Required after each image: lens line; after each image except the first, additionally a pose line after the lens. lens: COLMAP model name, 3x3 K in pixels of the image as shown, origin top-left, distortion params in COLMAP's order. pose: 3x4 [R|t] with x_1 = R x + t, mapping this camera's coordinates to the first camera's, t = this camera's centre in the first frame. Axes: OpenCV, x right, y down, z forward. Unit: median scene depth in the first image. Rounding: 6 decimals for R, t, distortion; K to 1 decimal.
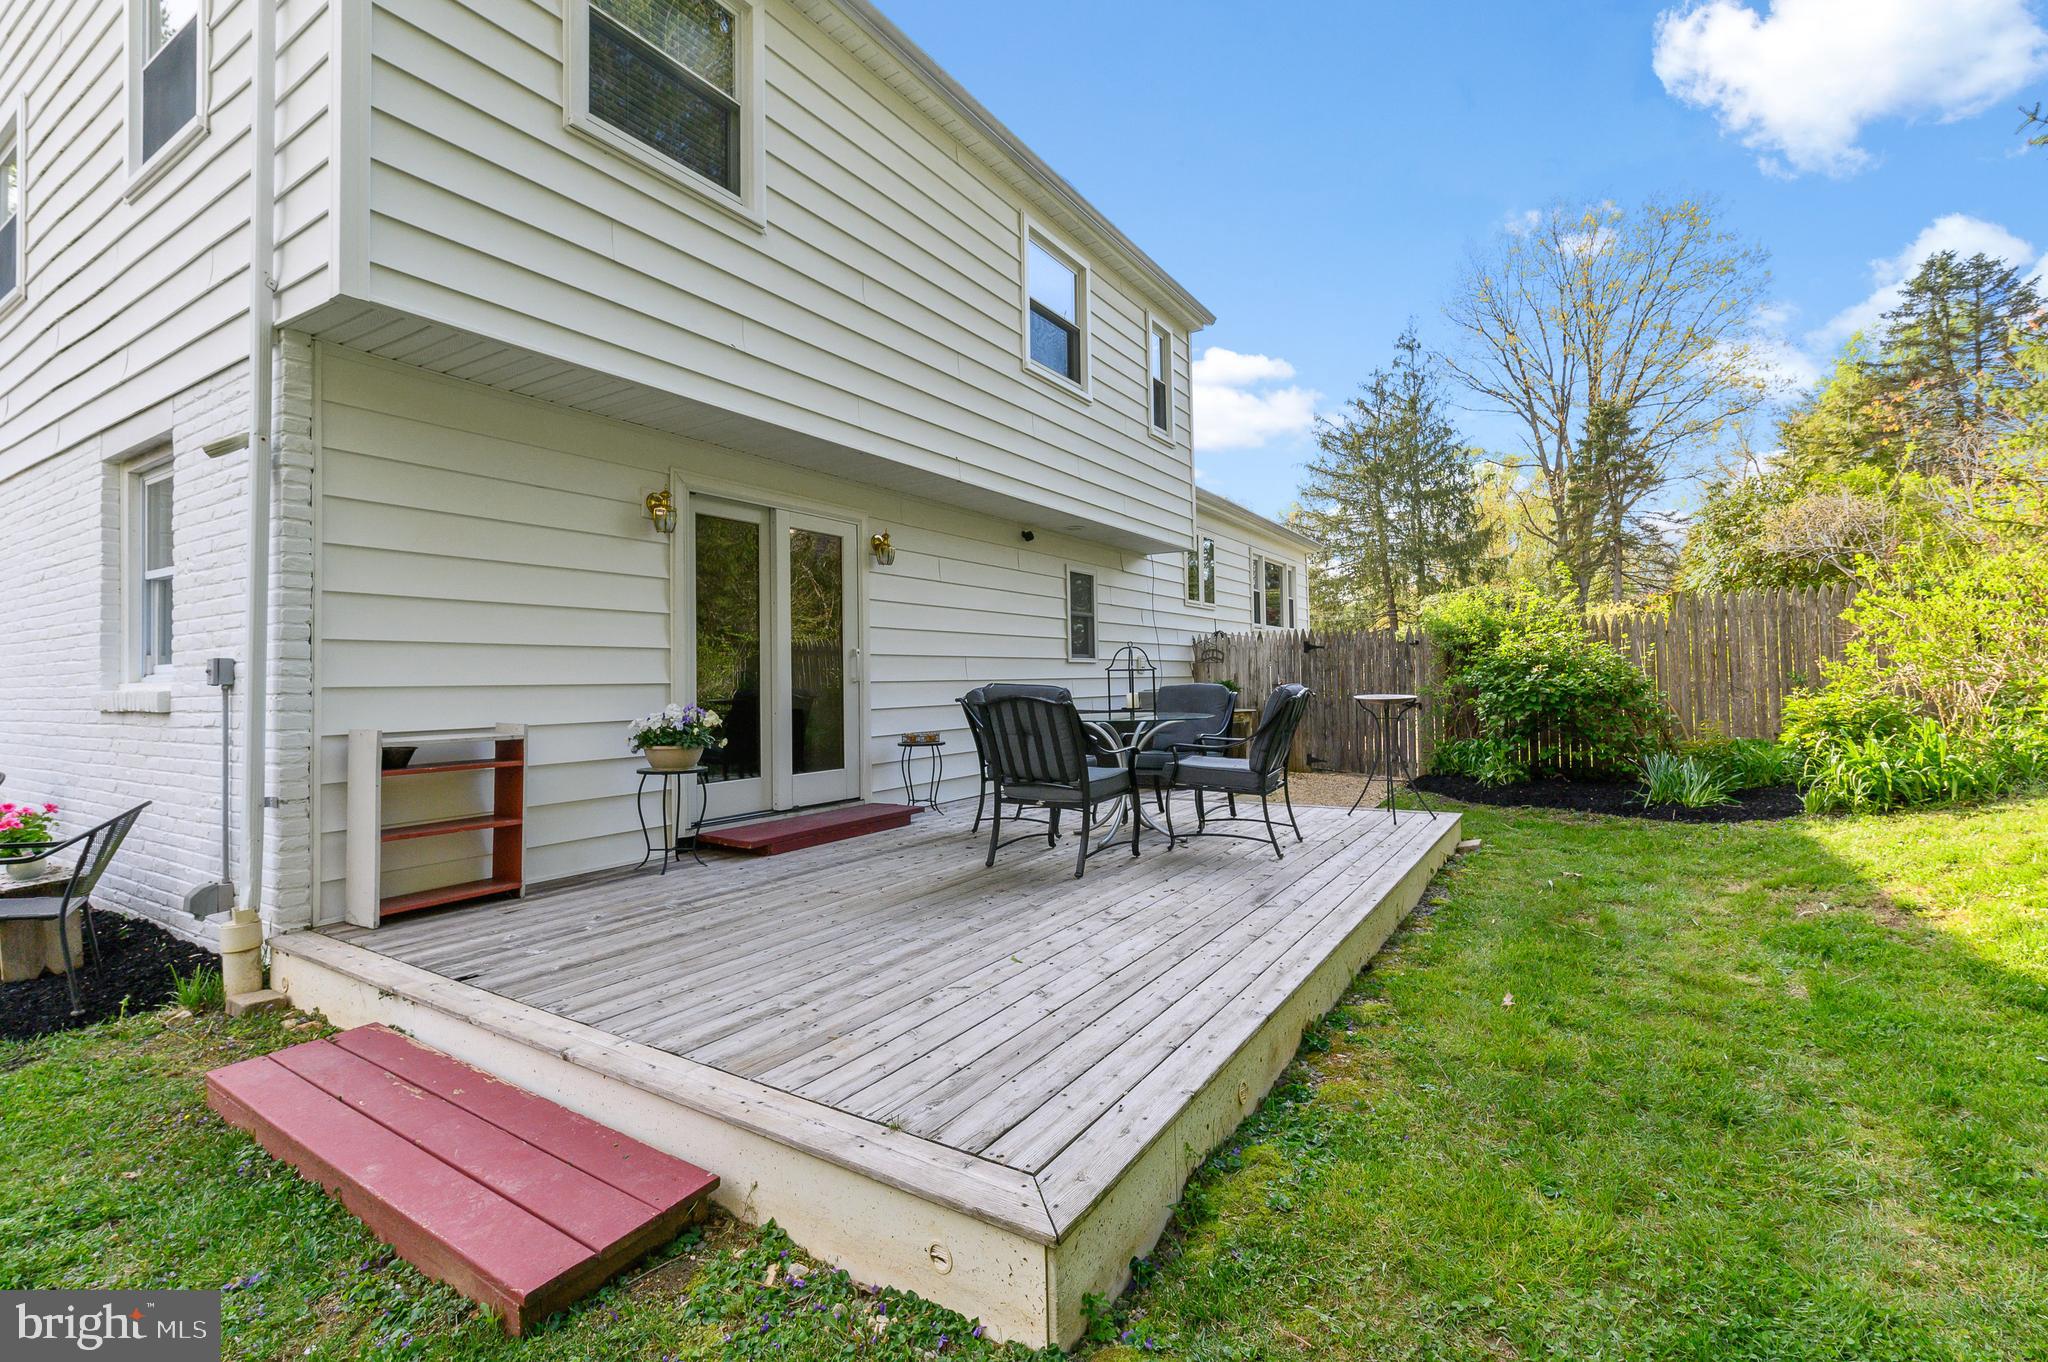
lens RADIAL K [[895.0, 0, 1040.4], [0, 895.0, 671.5], [0, 0, 1]] dist [0.000285, 0.000154]
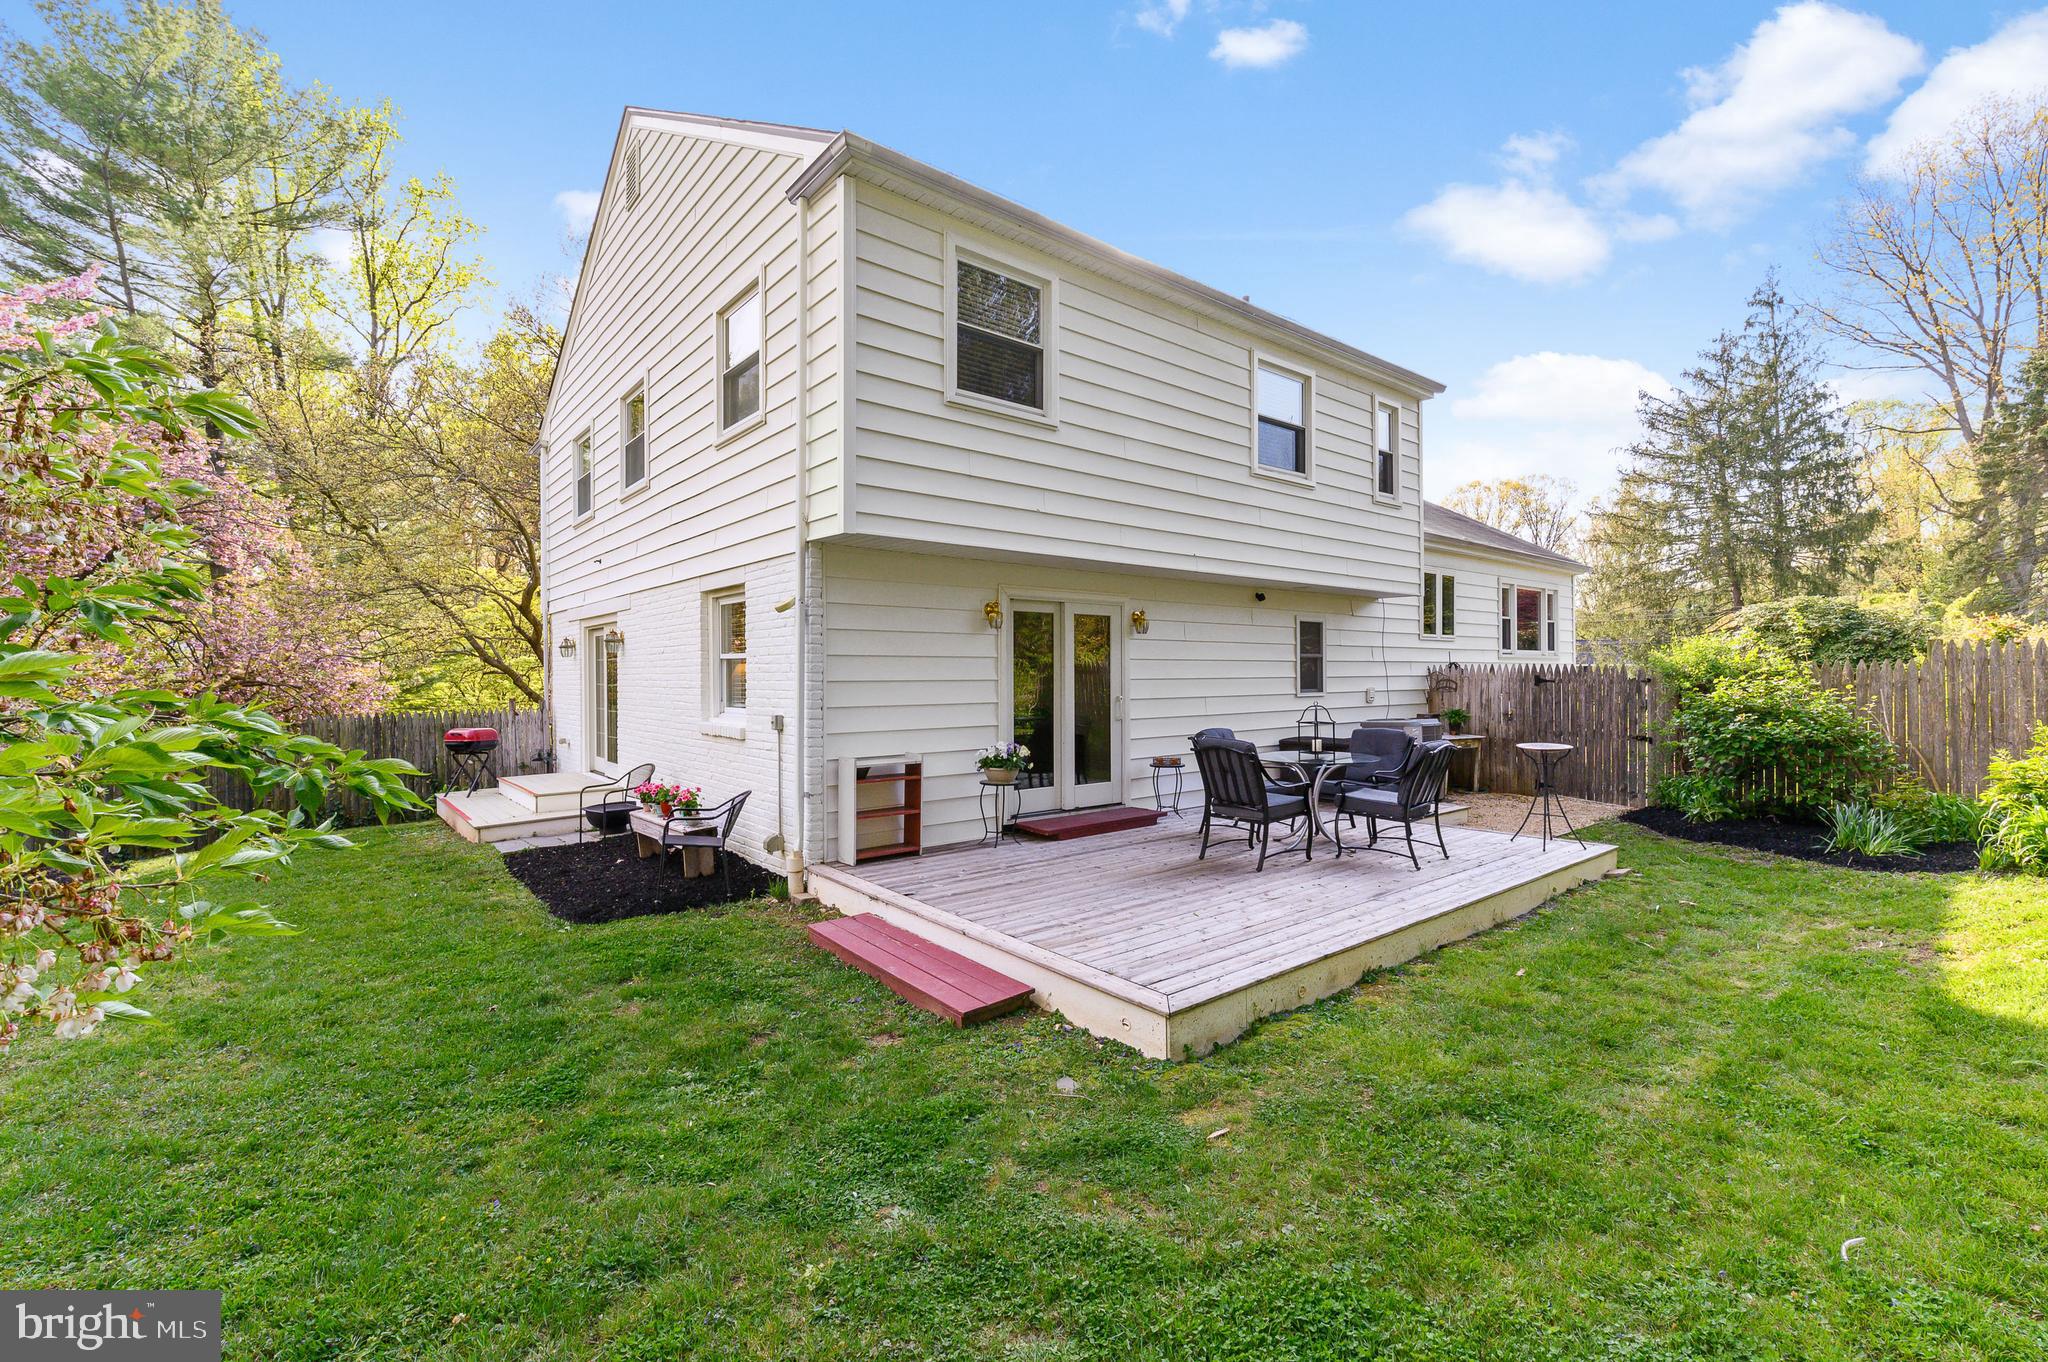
lens RADIAL K [[871.8, 0, 1024.0], [0, 871.8, 681.0], [0, 0, 1]] dist [-0.002214, -0.000230]
pose [[0.943414, 0.011418, -0.331422, 0.136977], [-0.004549, 0.999759, 0.021494, -0.102866], [0.331587, -0.018770, 0.943238, -0.437621]]
